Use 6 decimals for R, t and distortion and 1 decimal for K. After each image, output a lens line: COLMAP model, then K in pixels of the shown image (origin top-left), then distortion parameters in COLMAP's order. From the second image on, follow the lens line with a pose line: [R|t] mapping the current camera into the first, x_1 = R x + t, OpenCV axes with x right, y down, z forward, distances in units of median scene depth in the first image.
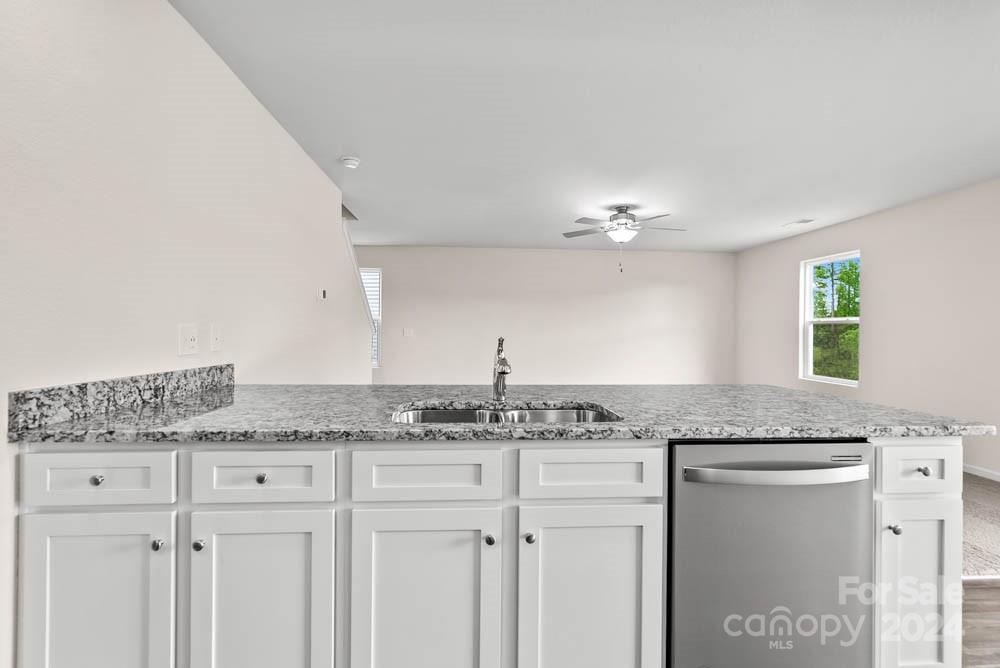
lens RADIAL K [[451.6, 0, 490.8], [0, 451.6, 330.5], [0, 0, 1]] dist [-0.001191, 0.000625]
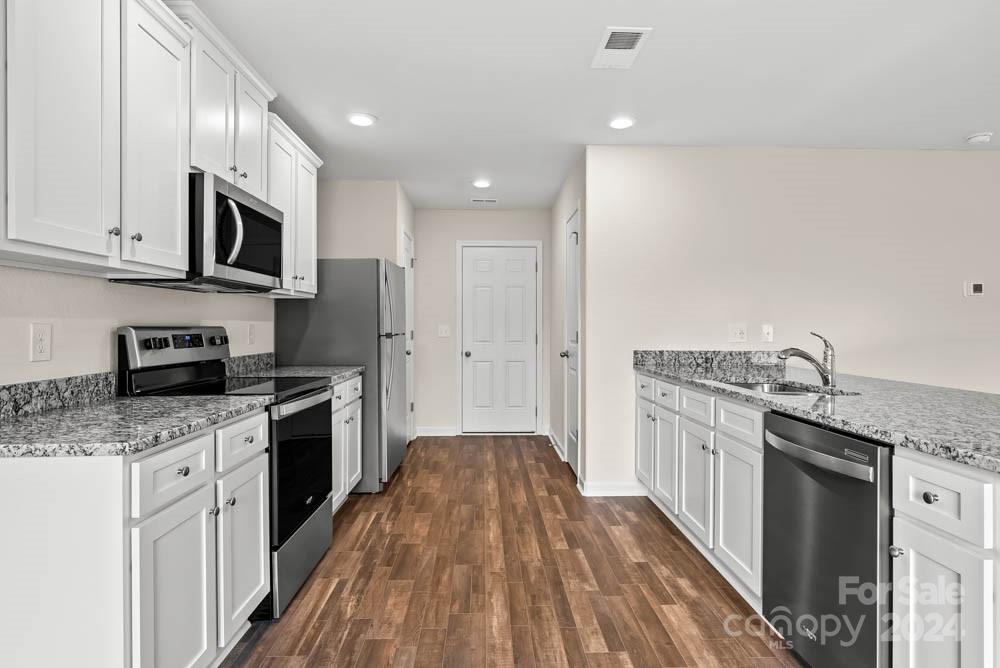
lens RADIAL K [[545.4, 0, 497.1], [0, 545.4, 325.8], [0, 0, 1]] dist [0.006716, 0.001092]
pose [[-0.031385, -0.006291, -0.999488, 1.729399], [-0.003706, 0.999974, -0.006178, 0.010146], [0.999501, 0.003510, -0.031407, 0.215839]]
